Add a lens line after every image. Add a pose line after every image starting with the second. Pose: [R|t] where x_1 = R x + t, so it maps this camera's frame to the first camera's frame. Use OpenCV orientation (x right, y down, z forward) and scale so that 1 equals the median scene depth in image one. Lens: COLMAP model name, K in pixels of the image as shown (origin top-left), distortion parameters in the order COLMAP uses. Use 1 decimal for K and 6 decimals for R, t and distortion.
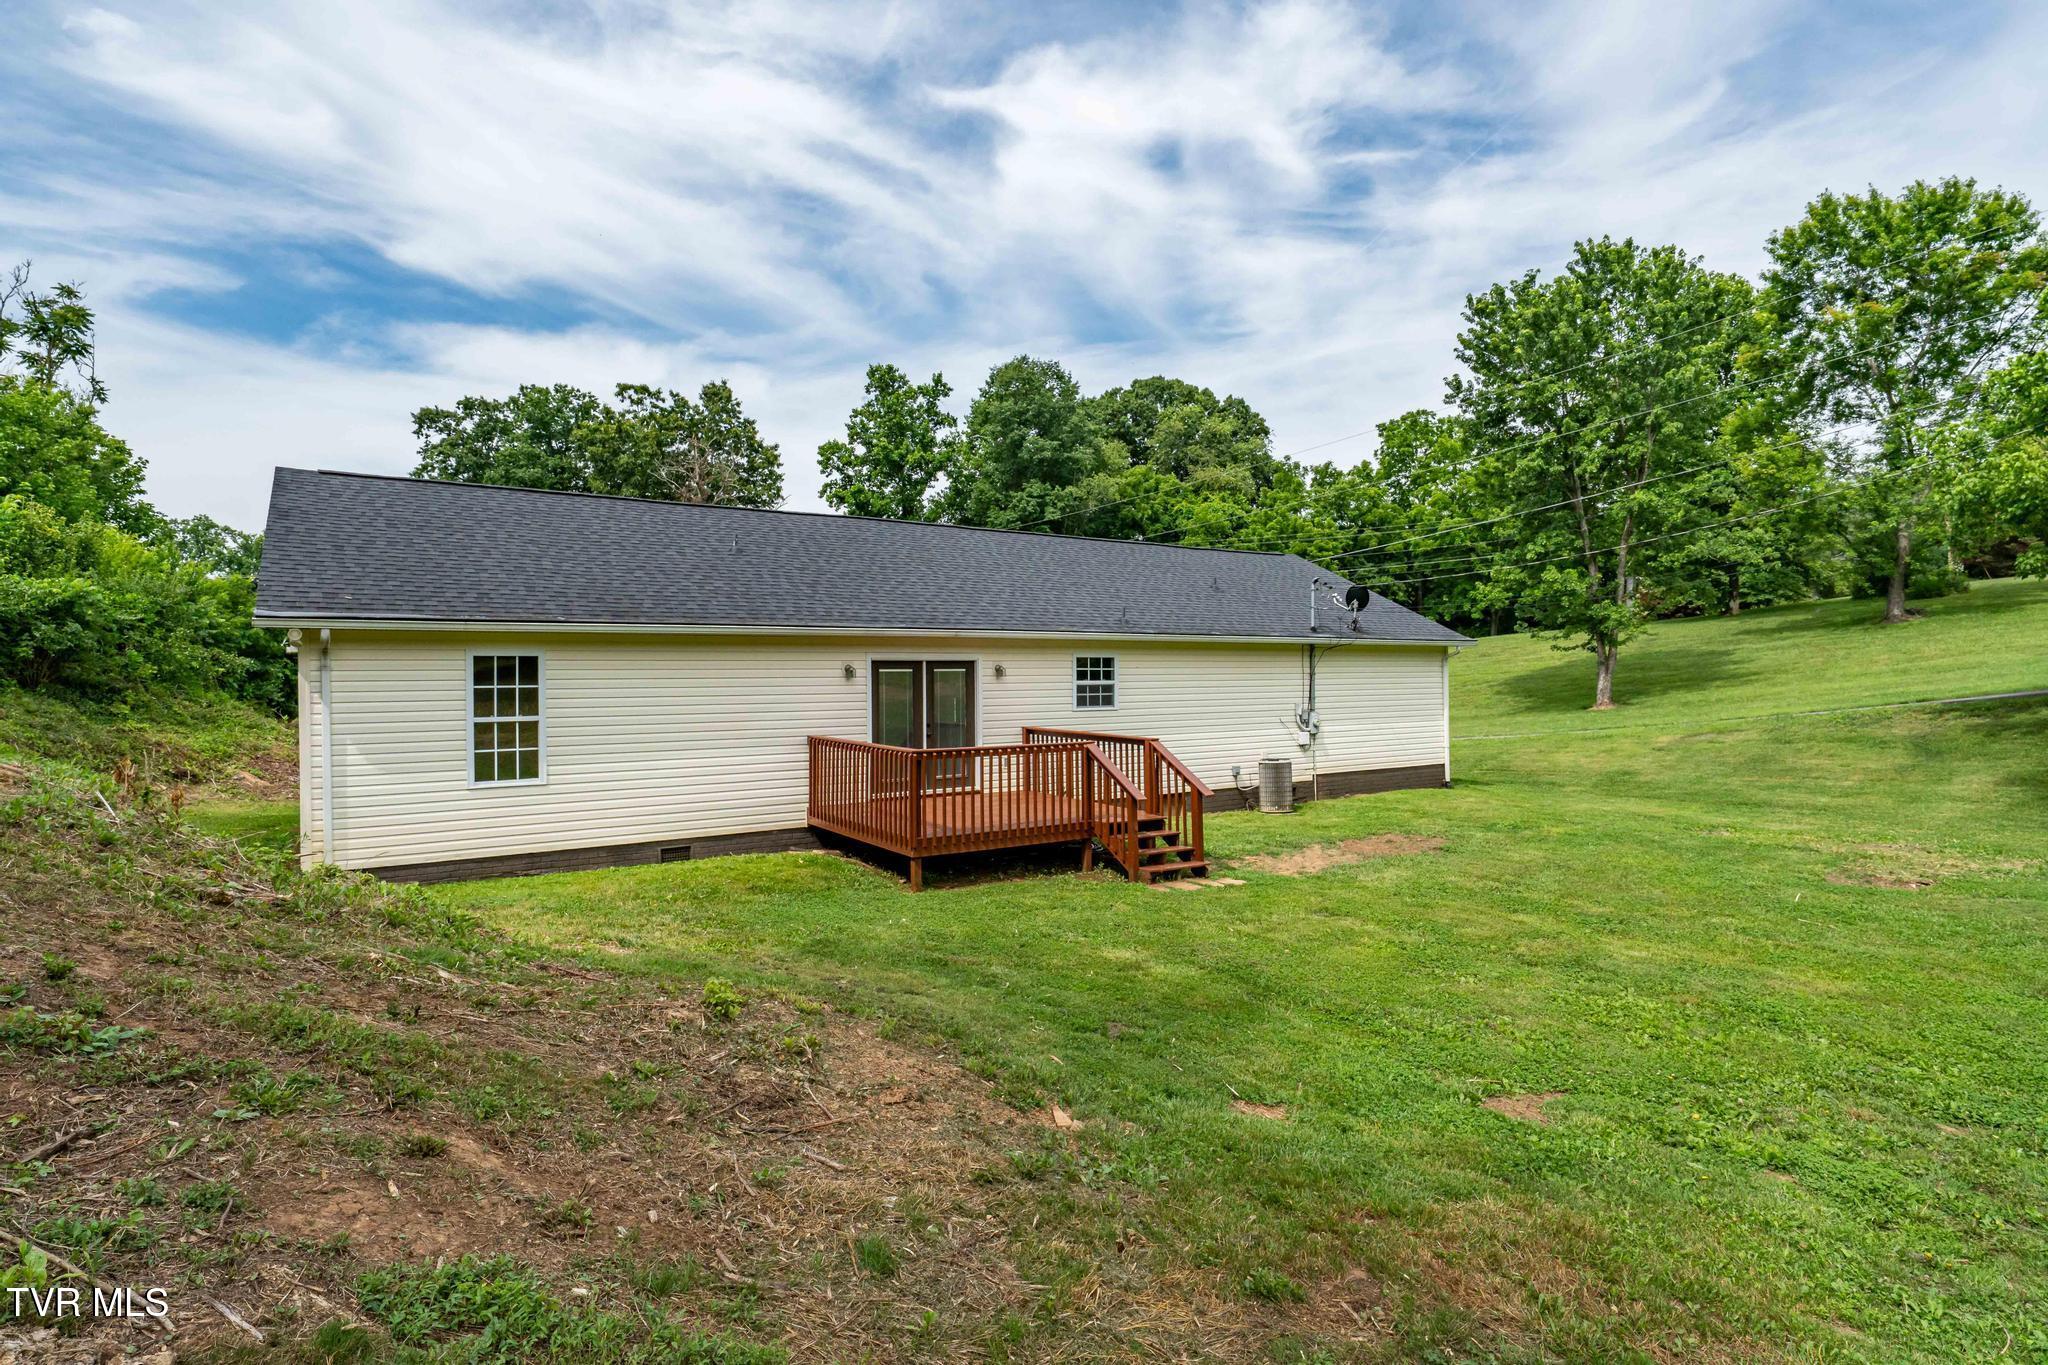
lens RADIAL K [[1025.3, 0, 1030.1], [0, 1025.3, 719.5], [0, 0, 1]] dist [-0.000862, 0.000613]
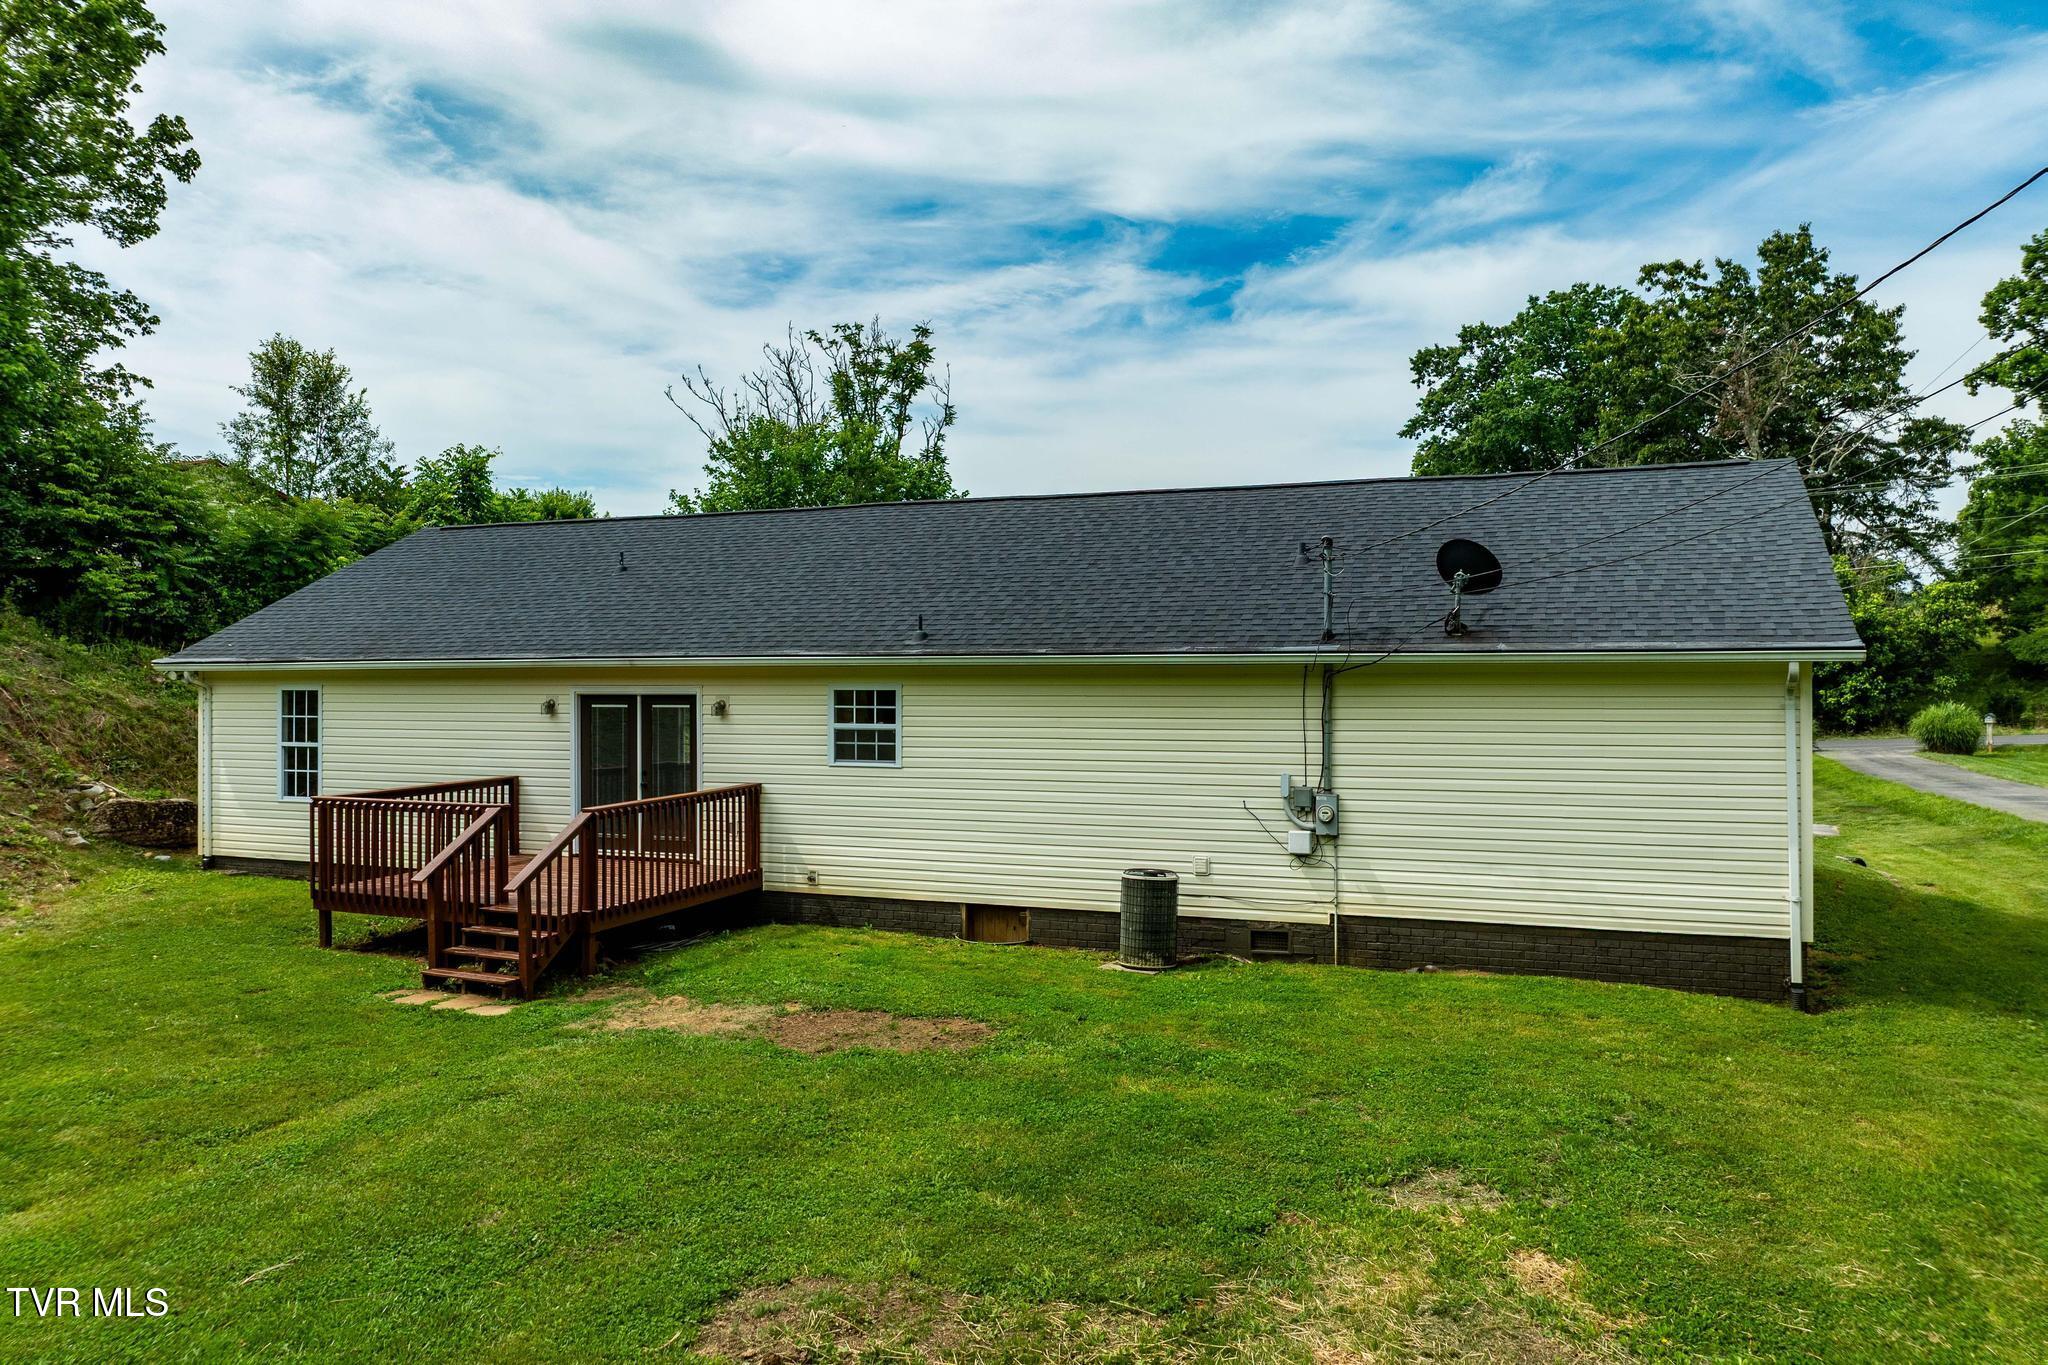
lens RADIAL K [[1446.5, 0, 1048.8], [0, 1446.5, 698.4], [0, 0, 1]] dist [-0.049125, 0.016616]
pose [[0.567262, 0.018562, -0.823328, 0.797108], [-0.036565, 0.999328, -0.002663, -0.048409], [0.822725, 0.031616, 0.567559, 0.465777]]
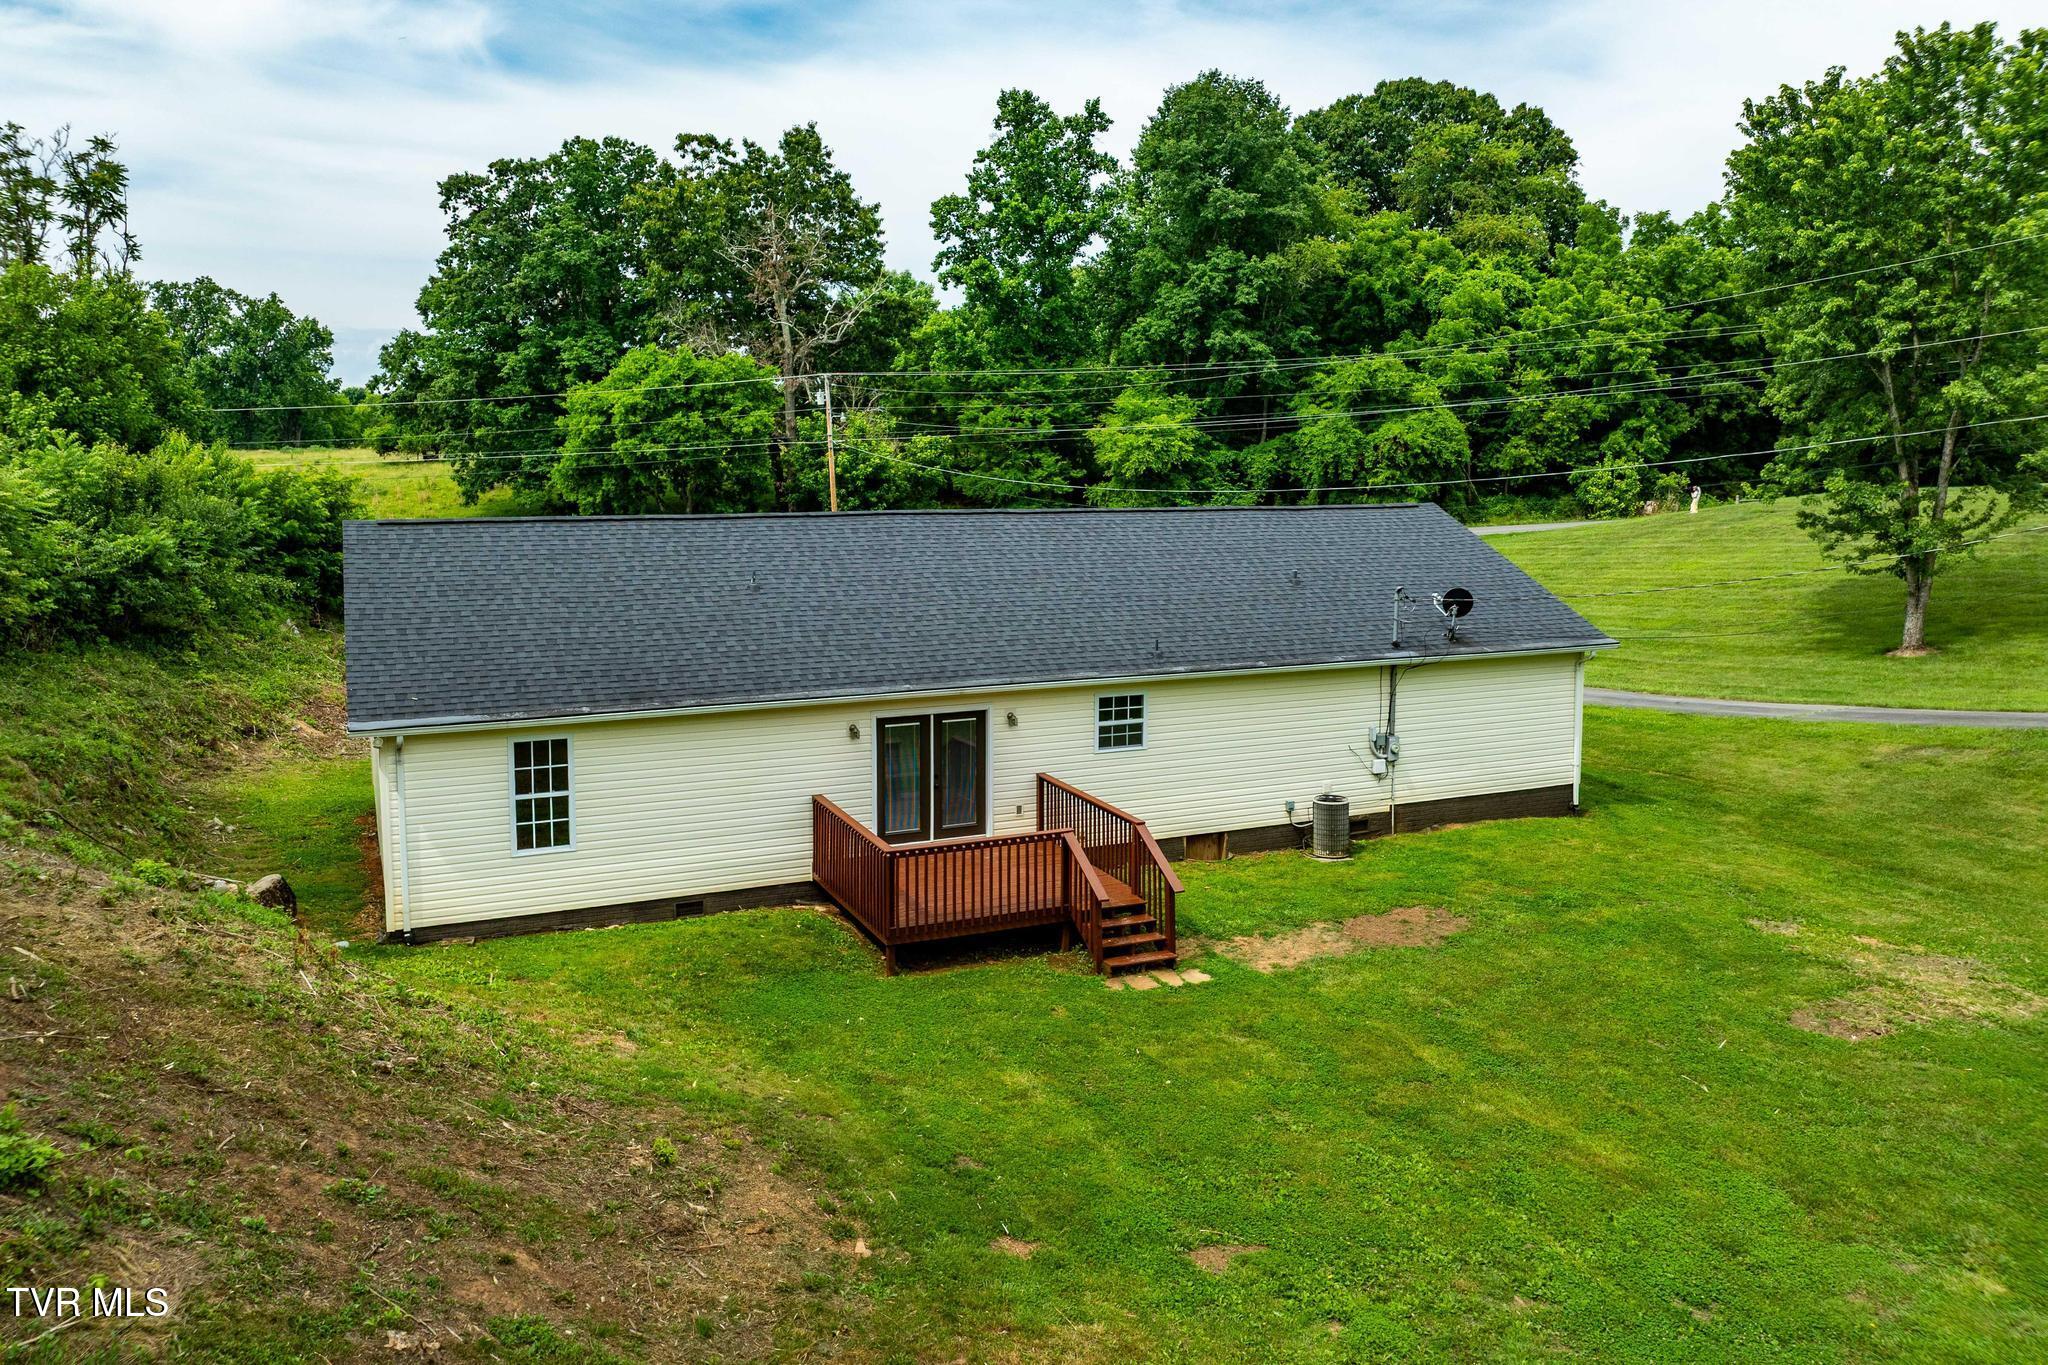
lens RADIAL K [[1446.5, 0, 996.0], [0, 1446.5, 661.7], [0, 0, 1]] dist [-0.049125, 0.016616]
pose [[0.984789, 0.036674, -0.169837, 0.148206], [-0.019572, 0.994664, 0.101296, -0.191152], [0.172646, -0.096431, 0.980252, -0.273945]]
